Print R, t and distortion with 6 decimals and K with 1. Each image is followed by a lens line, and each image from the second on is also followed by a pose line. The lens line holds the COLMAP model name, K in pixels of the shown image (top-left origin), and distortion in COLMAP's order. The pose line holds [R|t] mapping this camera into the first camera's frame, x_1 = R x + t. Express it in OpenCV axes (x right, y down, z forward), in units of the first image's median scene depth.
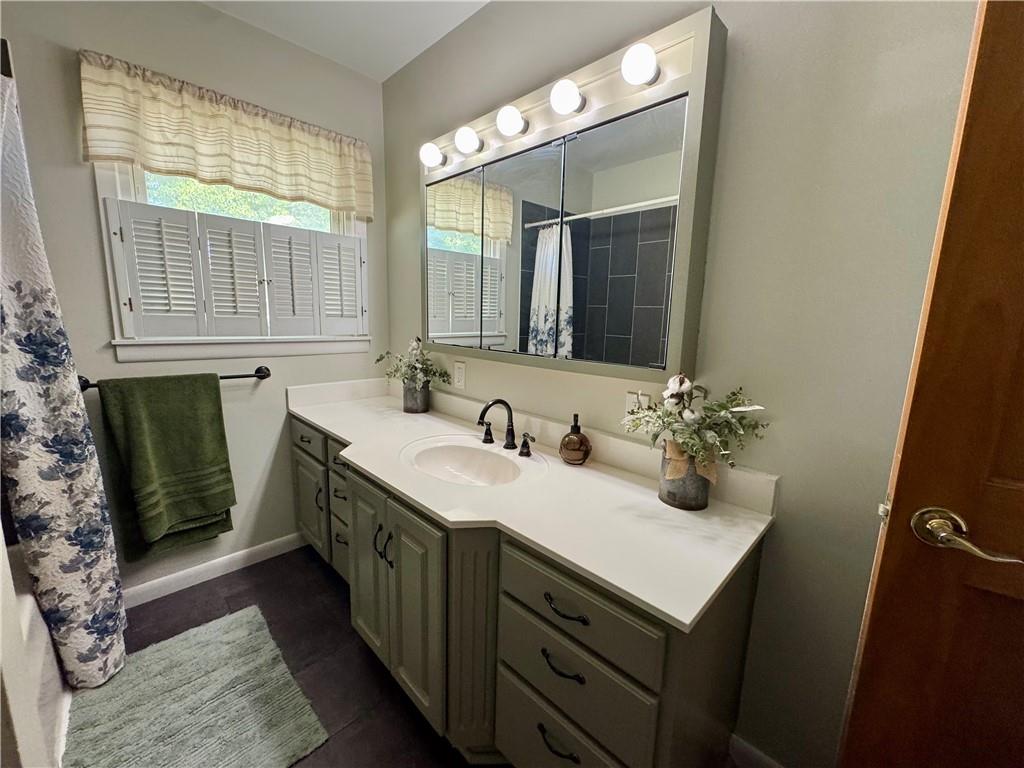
lens RADIAL K [[411.3, 0, 513.5], [0, 411.3, 383.6], [0, 0, 1]] dist [-0.002242, -0.000380]
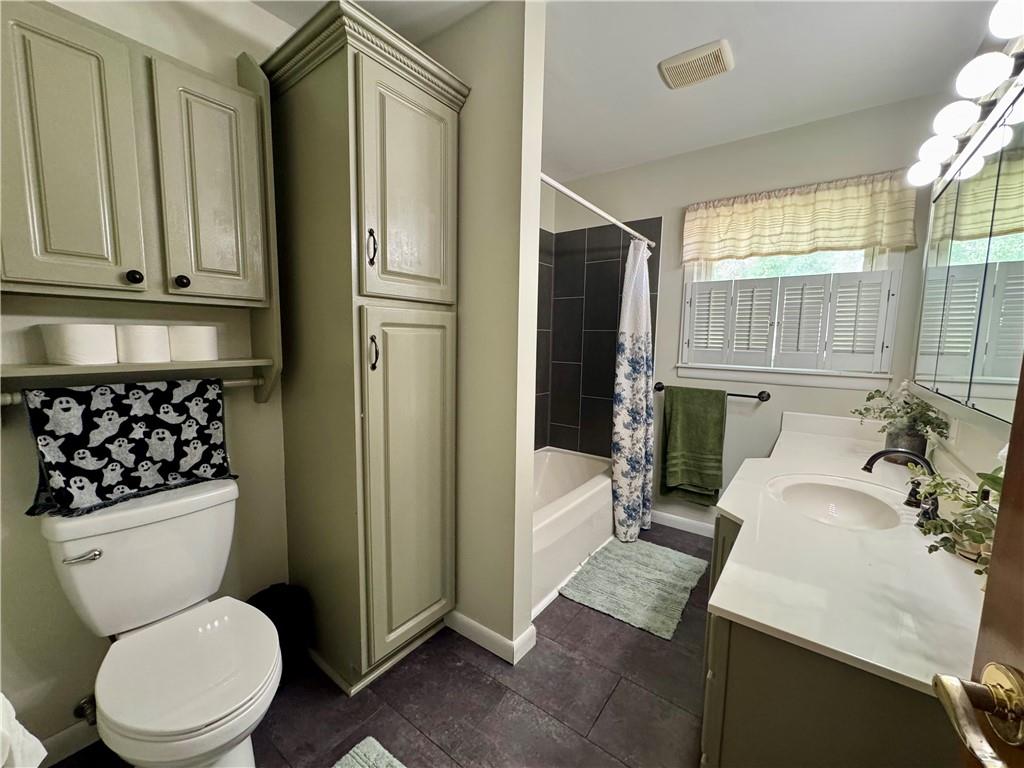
lens RADIAL K [[411.3, 0, 510.0], [0, 411.3, 387.5], [0, 0, 1]] dist [-0.002242, -0.000380]
pose [[0.136709, 0.091362, -0.986389, 0.623859], [-0.175570, 0.982209, 0.066641, -0.000633], [0.974929, 0.164070, 0.150317, 0.072810]]
